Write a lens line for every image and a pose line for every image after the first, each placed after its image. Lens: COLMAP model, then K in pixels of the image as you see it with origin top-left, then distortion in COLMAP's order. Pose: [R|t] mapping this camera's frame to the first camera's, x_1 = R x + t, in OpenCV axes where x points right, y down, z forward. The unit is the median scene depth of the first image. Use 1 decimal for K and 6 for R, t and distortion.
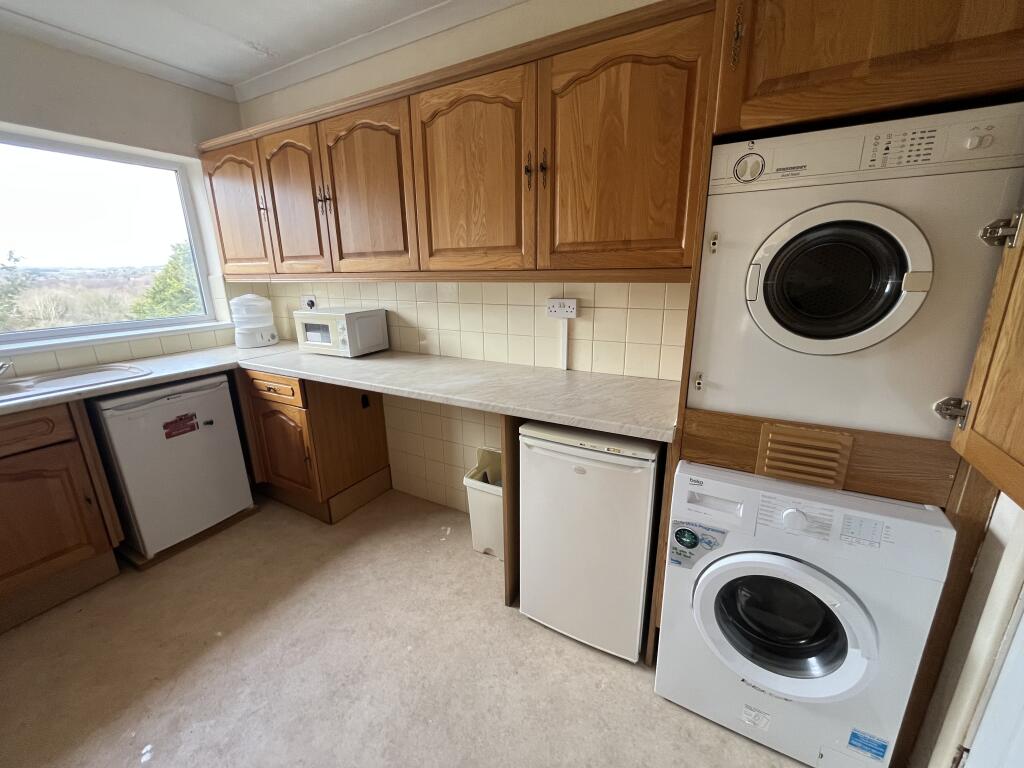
lens RADIAL K [[412.3, 0, 508.3], [0, 412.3, 381.5], [0, 0, 1]] dist [-0.005715, 0.000362]
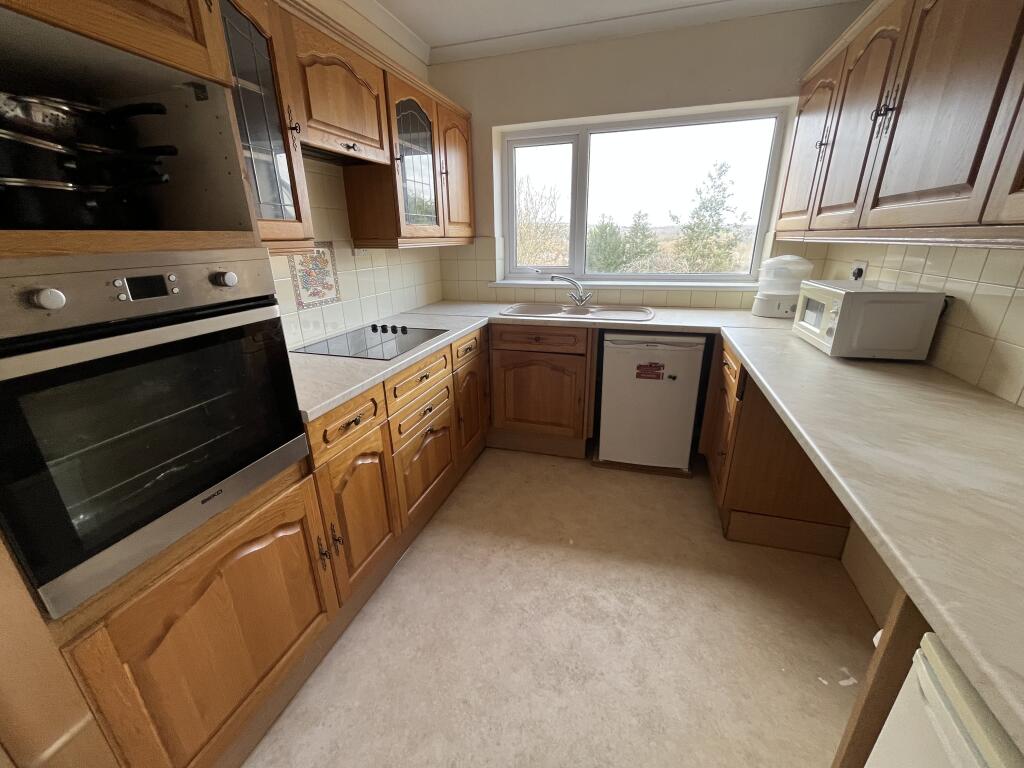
lens RADIAL K [[412.3, 0, 514.6], [0, 412.3, 383.0], [0, 0, 1]] dist [-0.005715, 0.000362]
pose [[0.207903, 0.336136, -0.918580, 0.159360], [-0.242411, 0.927510, 0.284539, -0.088936], [0.947636, 0.163517, 0.274315, 0.339145]]
